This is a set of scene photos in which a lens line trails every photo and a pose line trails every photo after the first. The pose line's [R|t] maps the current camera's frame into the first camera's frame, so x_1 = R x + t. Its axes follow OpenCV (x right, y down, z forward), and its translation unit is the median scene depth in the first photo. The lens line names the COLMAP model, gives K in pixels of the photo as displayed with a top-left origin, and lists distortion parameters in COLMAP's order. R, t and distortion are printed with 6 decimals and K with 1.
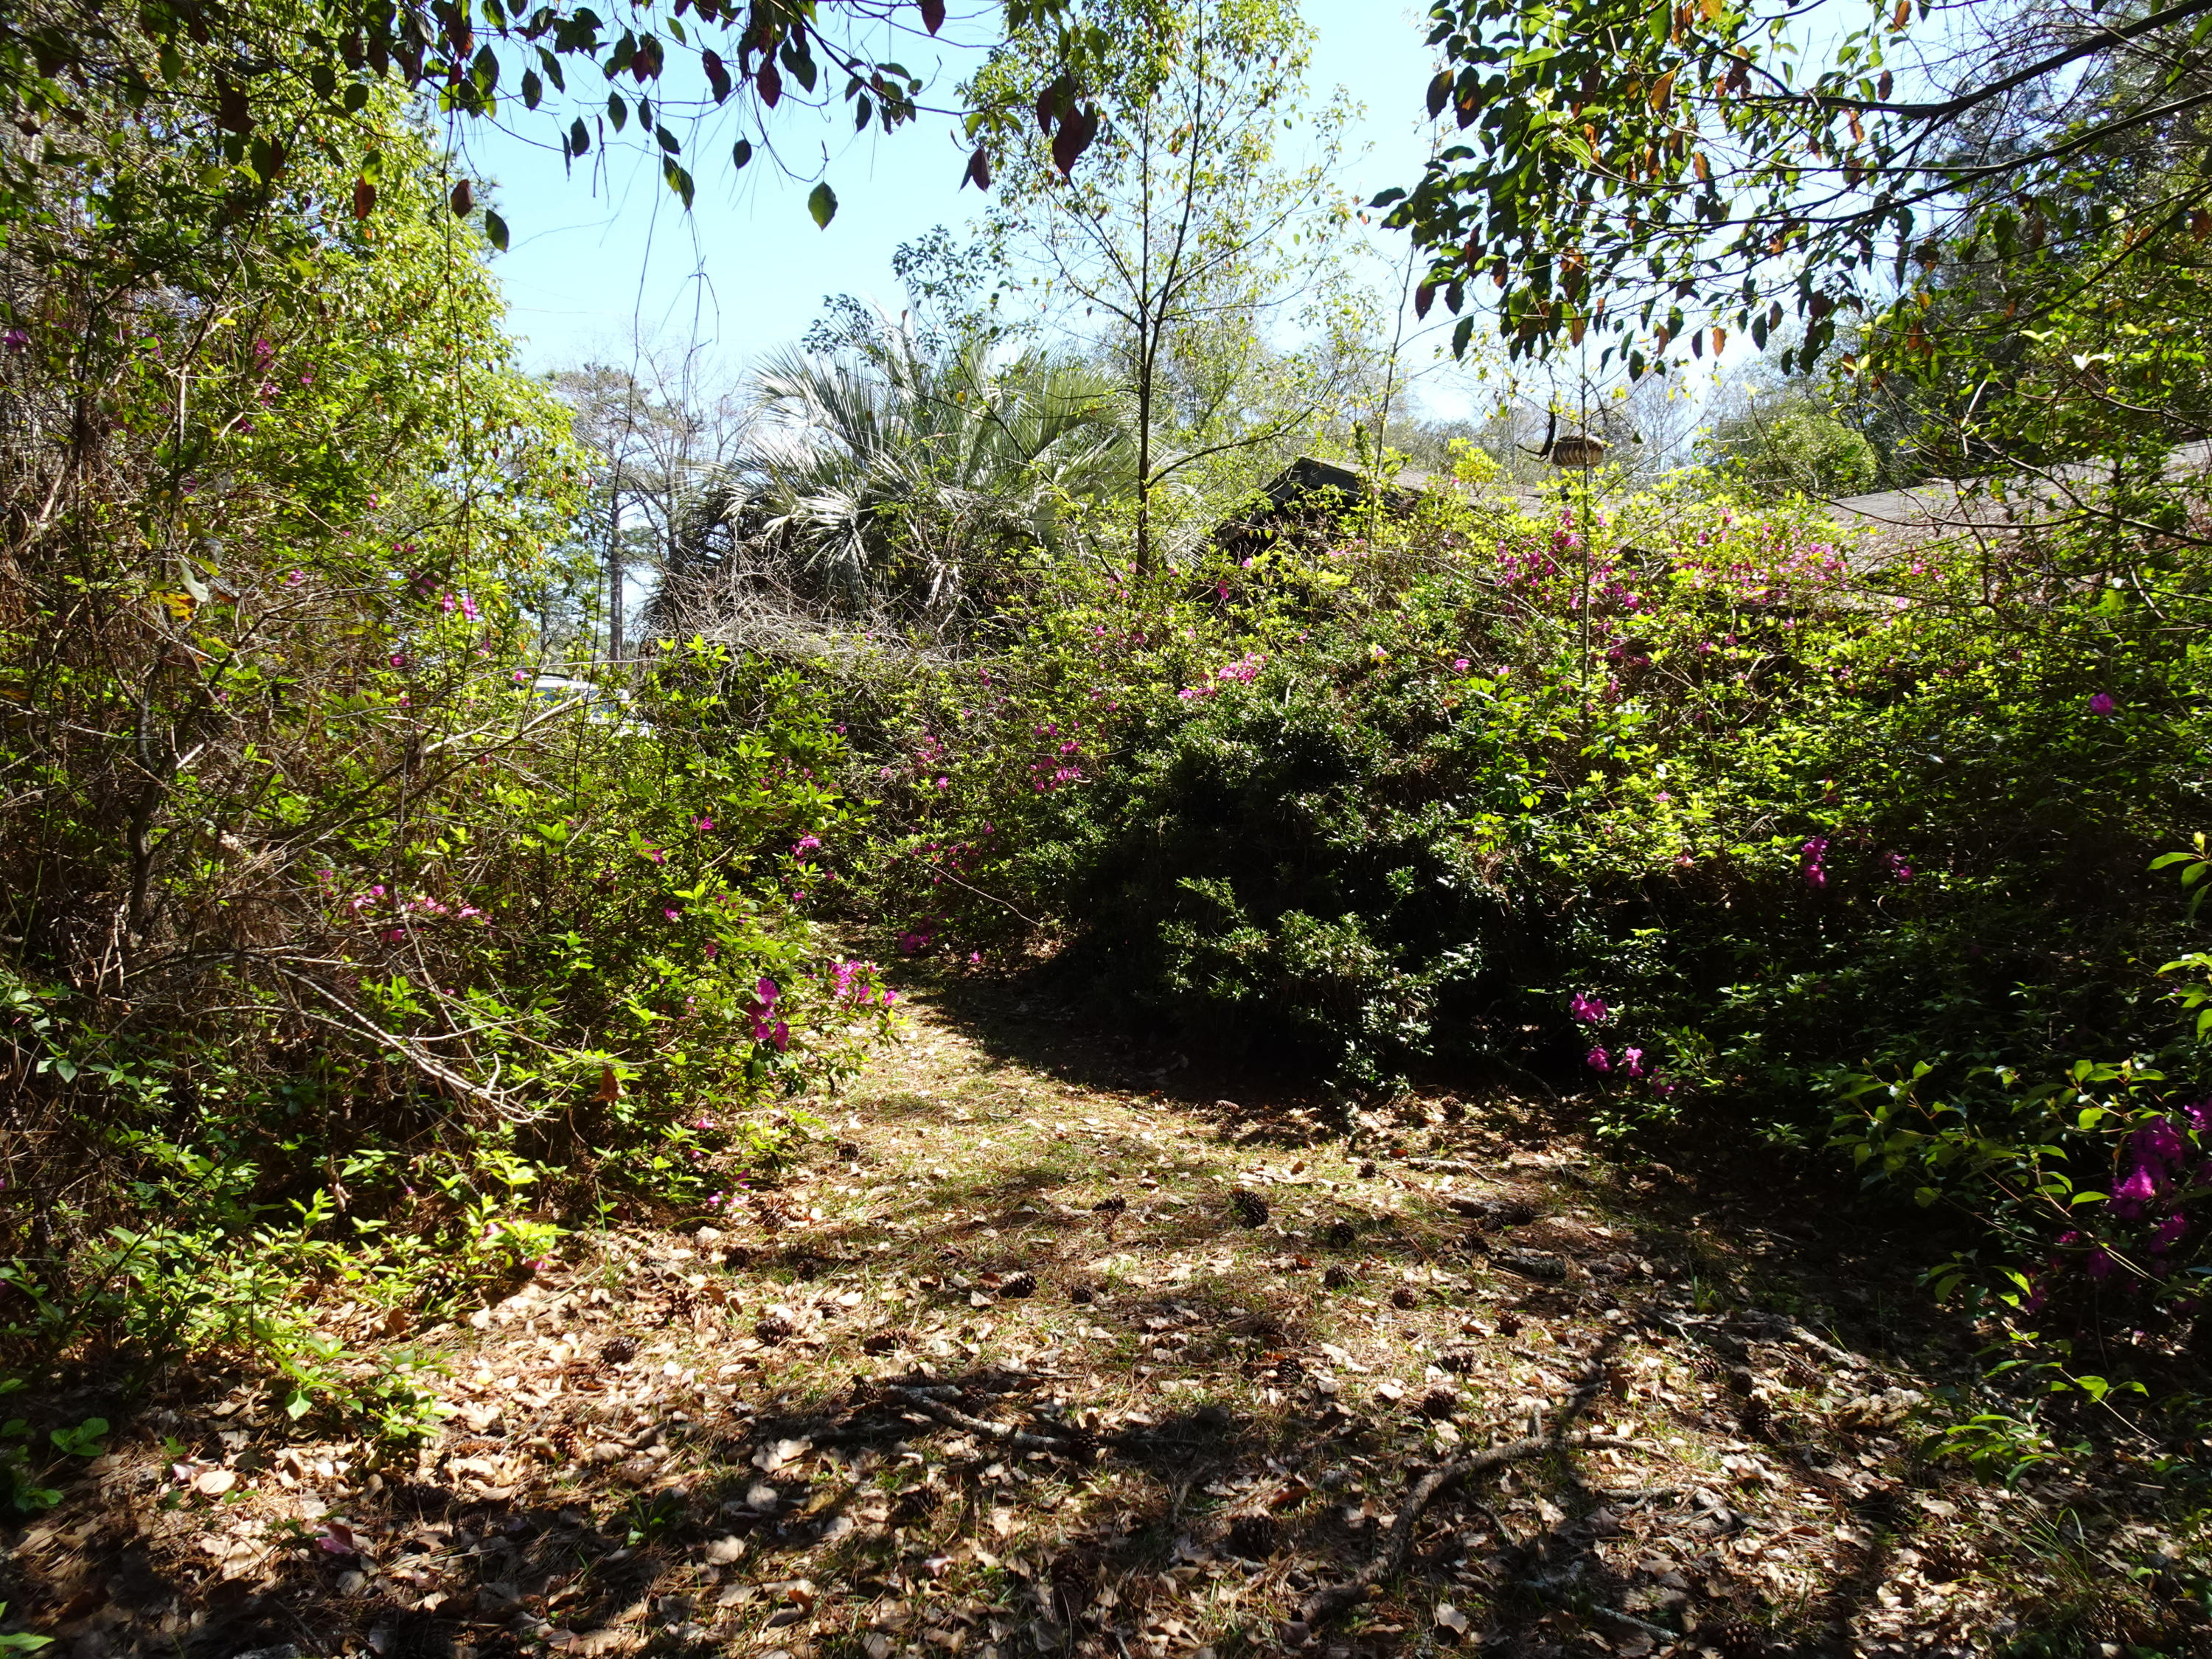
lens RADIAL K [[1563.9, 0, 1106.0], [0, 1563.9, 829.5], [0, 0, 1]] dist [-0.050434, -0.002612]
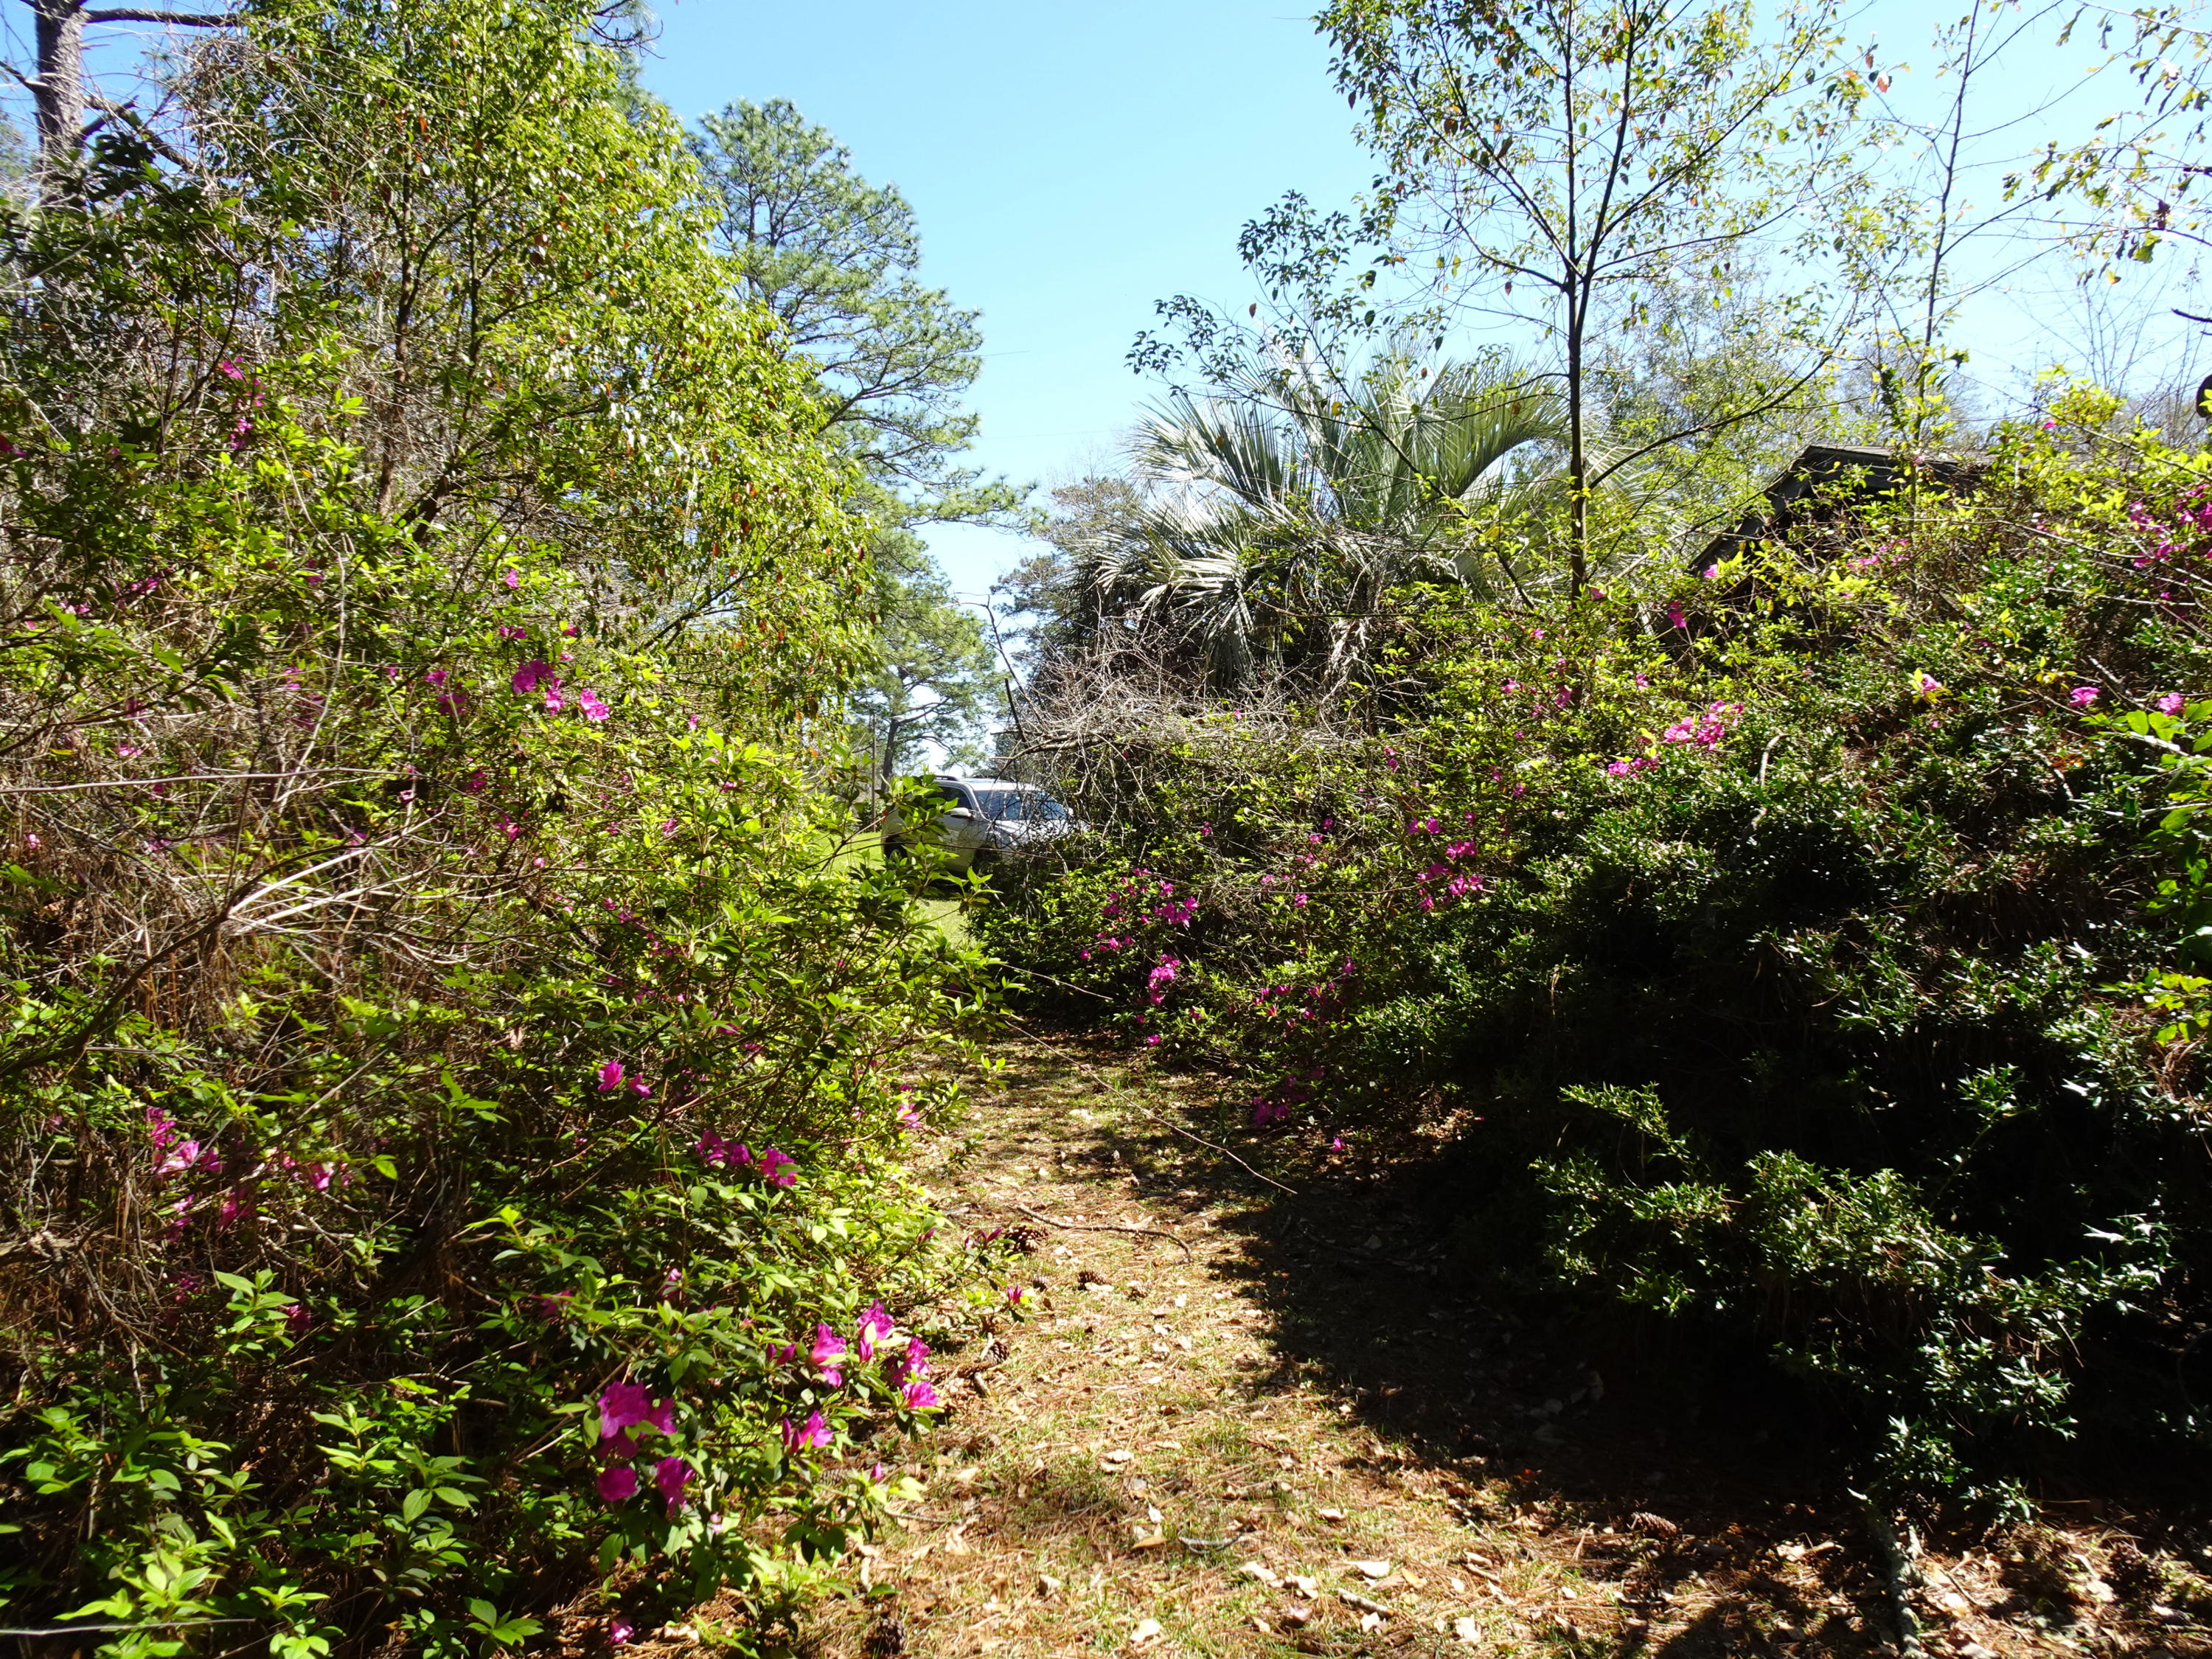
lens RADIAL K [[1629.5, 0, 1106.0], [0, 1629.5, 829.5], [0, 0, 1]] dist [0.006269, -0.008118]
pose [[0.953394, -0.038170, -0.299305, 0.053462], [0.021048, 0.997963, -0.060225, -0.023951], [0.300994, 0.051119, 0.952255, 0.279010]]
